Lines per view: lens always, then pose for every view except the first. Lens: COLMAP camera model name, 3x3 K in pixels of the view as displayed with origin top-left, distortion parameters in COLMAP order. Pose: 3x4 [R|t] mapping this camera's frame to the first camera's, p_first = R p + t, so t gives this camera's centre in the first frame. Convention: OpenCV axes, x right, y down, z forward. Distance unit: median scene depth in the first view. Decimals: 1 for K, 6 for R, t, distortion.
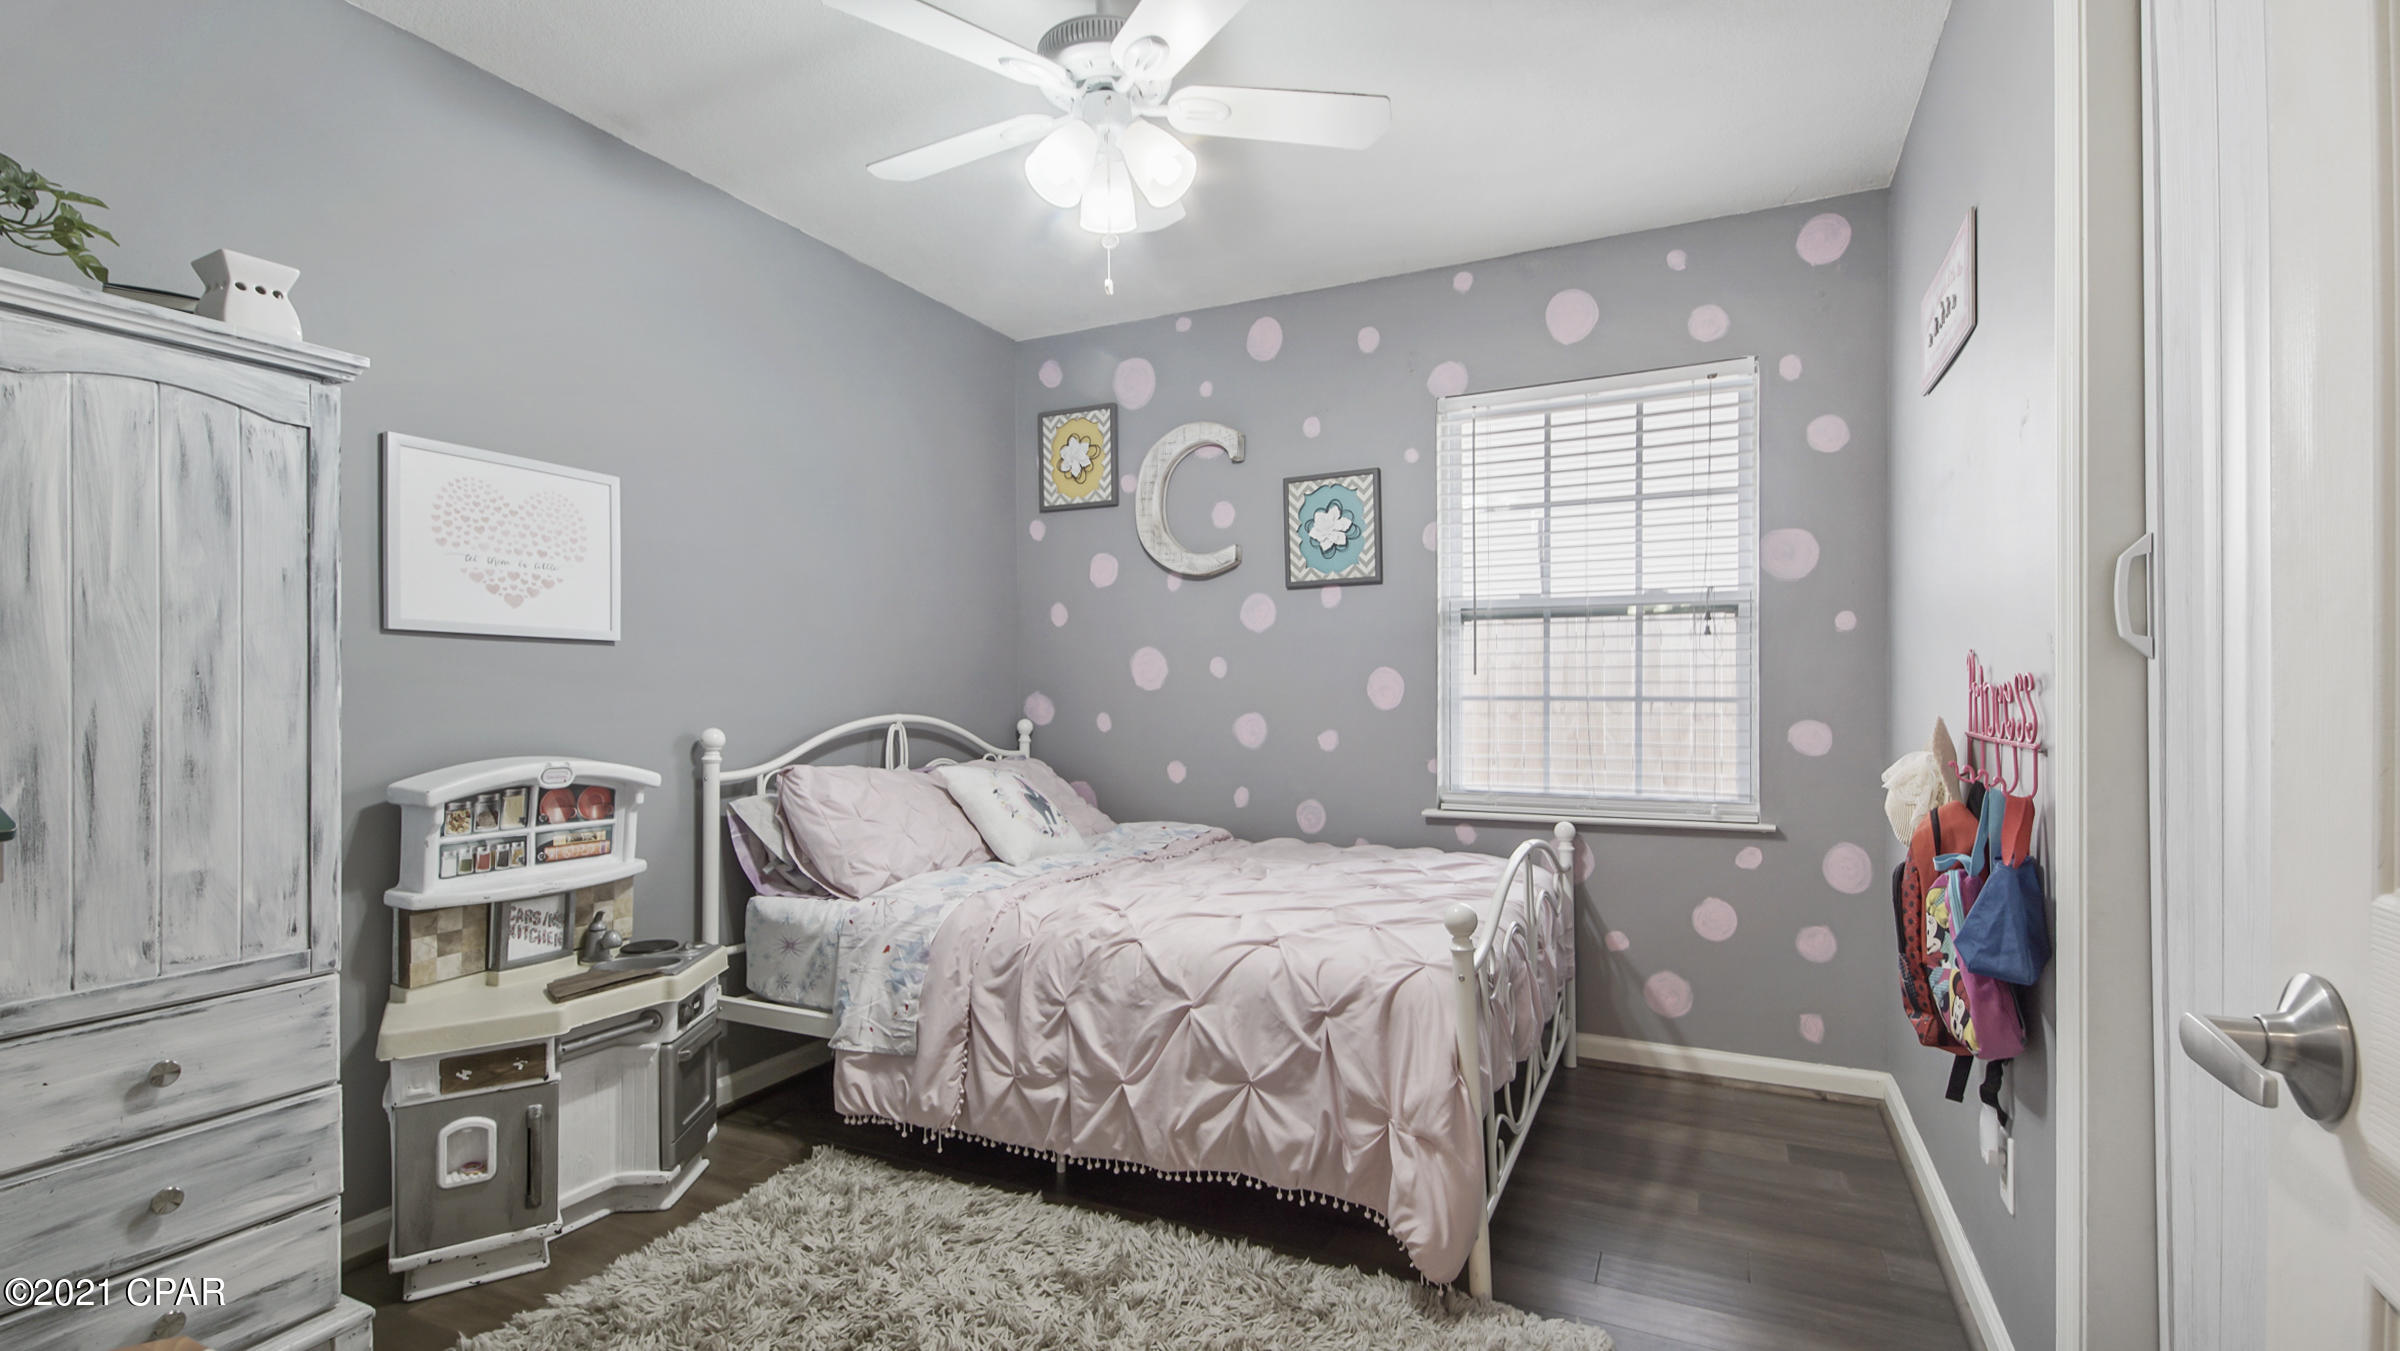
lens RADIAL K [[1057.5, 0, 1193.9], [0, 1057.5, 688.3], [0, 0, 1]] dist [0.017711, -0.000336]
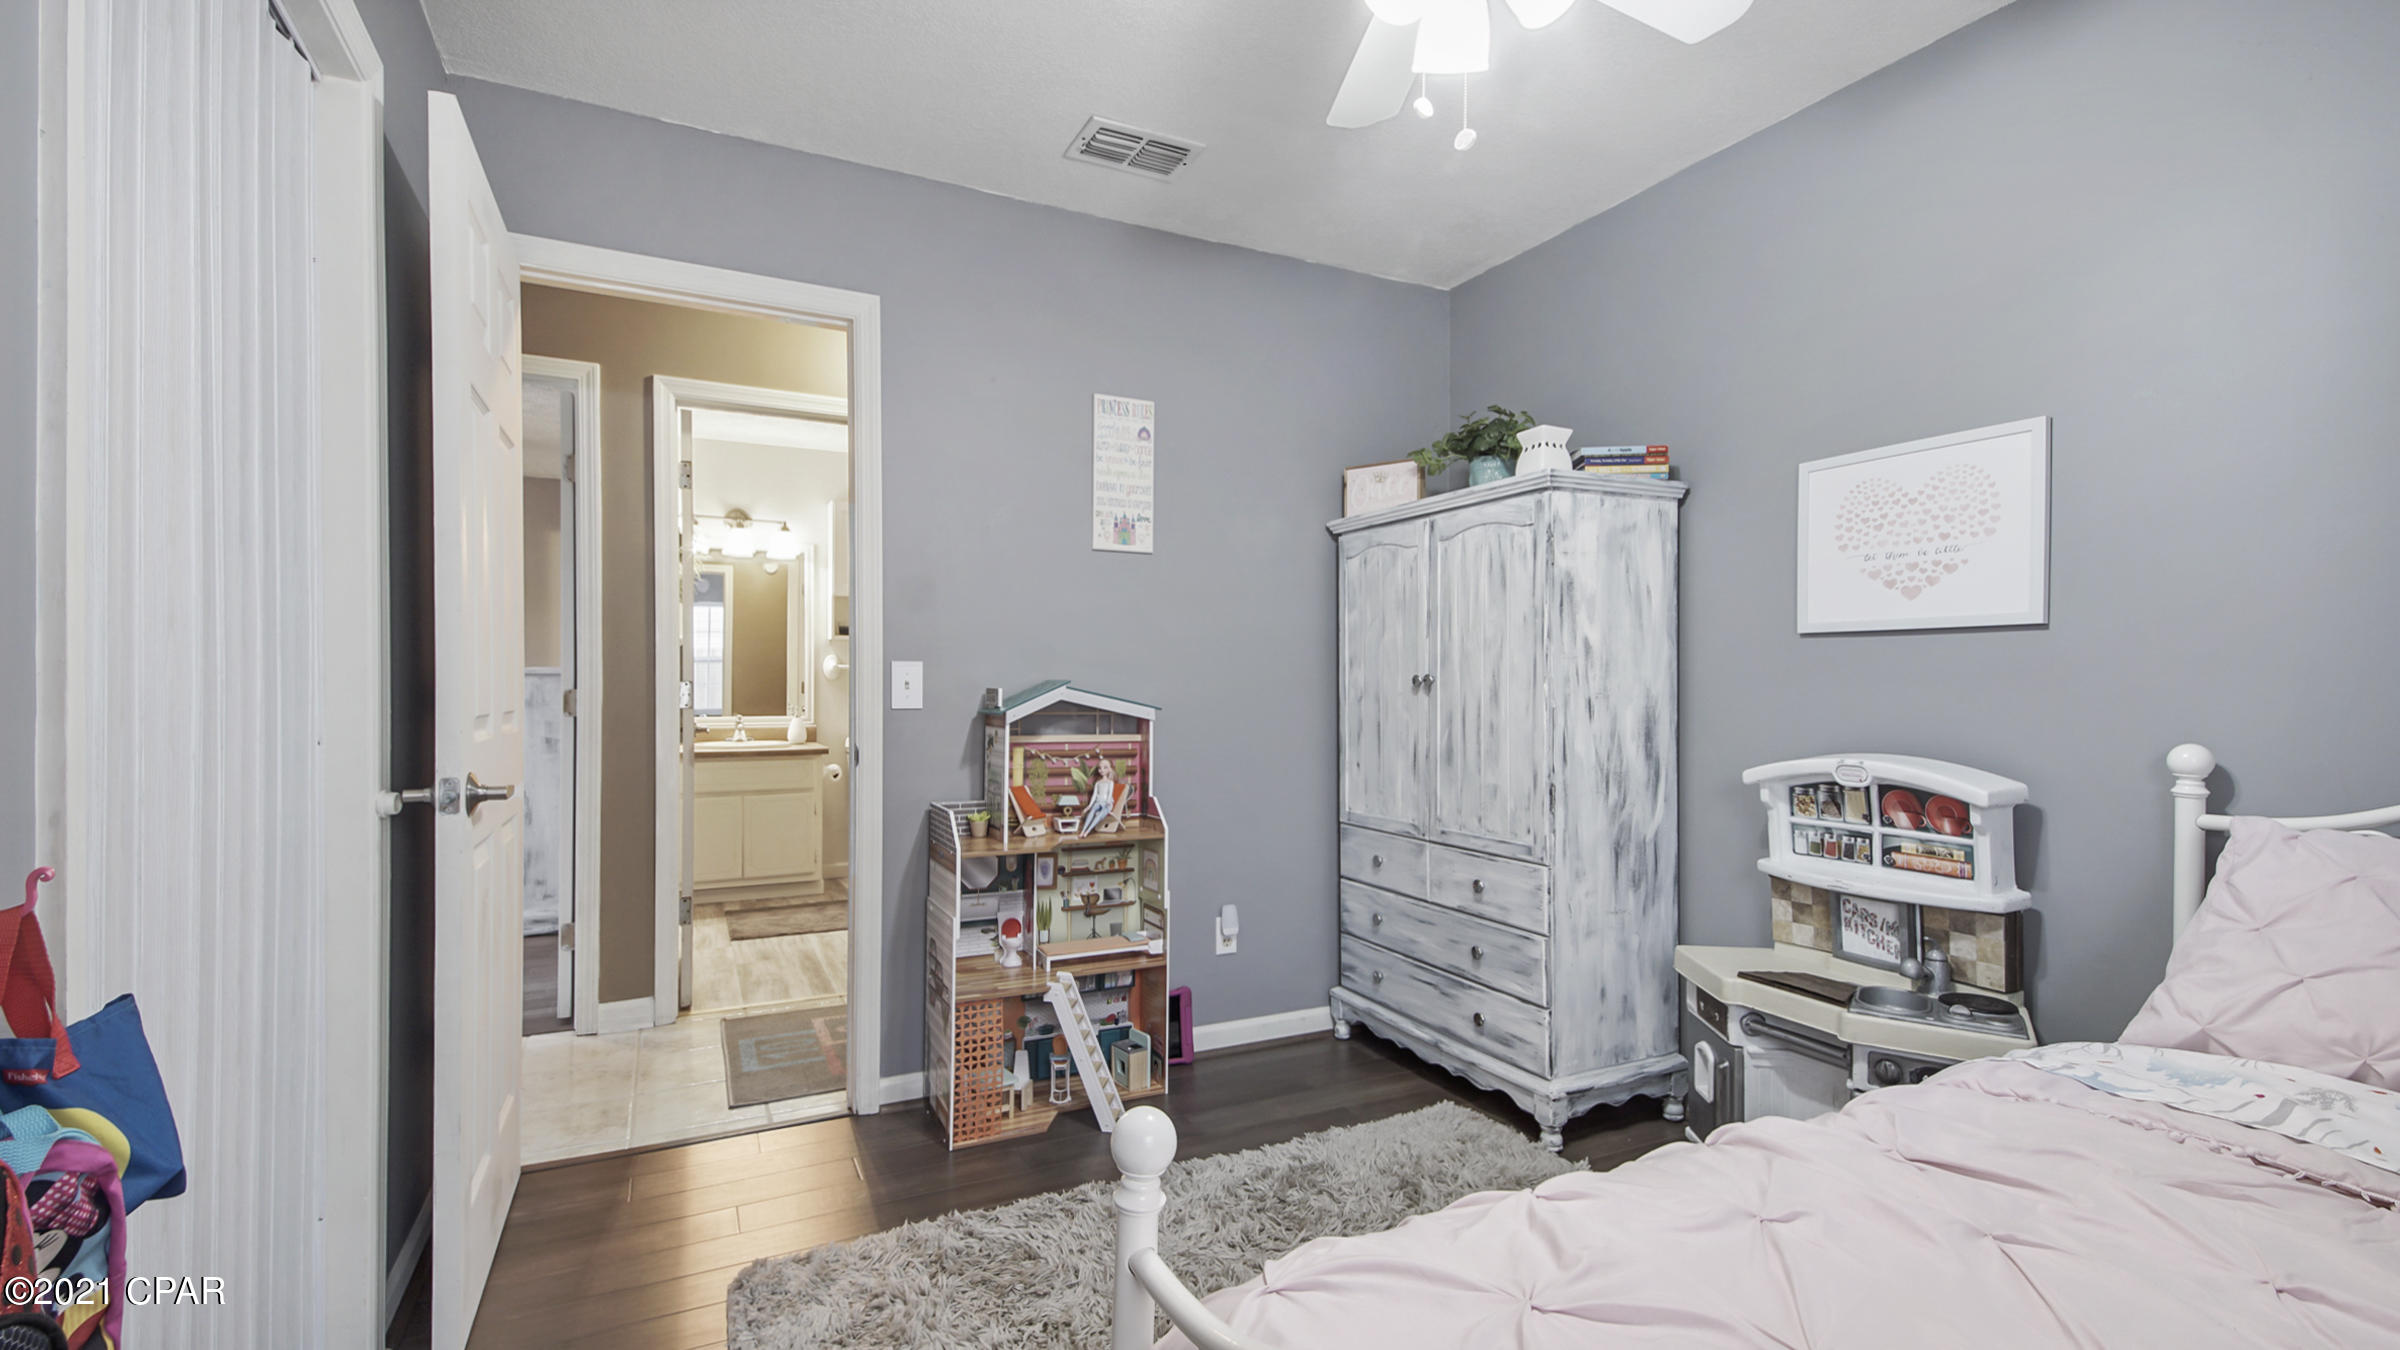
lens RADIAL K [[1057.5, 0, 1193.9], [0, 1057.5, 687.8], [0, 0, 1]] dist [0.017711, -0.000336]
pose [[-0.611644, 0.001448, -0.791132, 0.530082], [0.001824, 0.999998, 0.000420, 0.002085], [0.791131, -0.001186, -0.611645, 1.102888]]
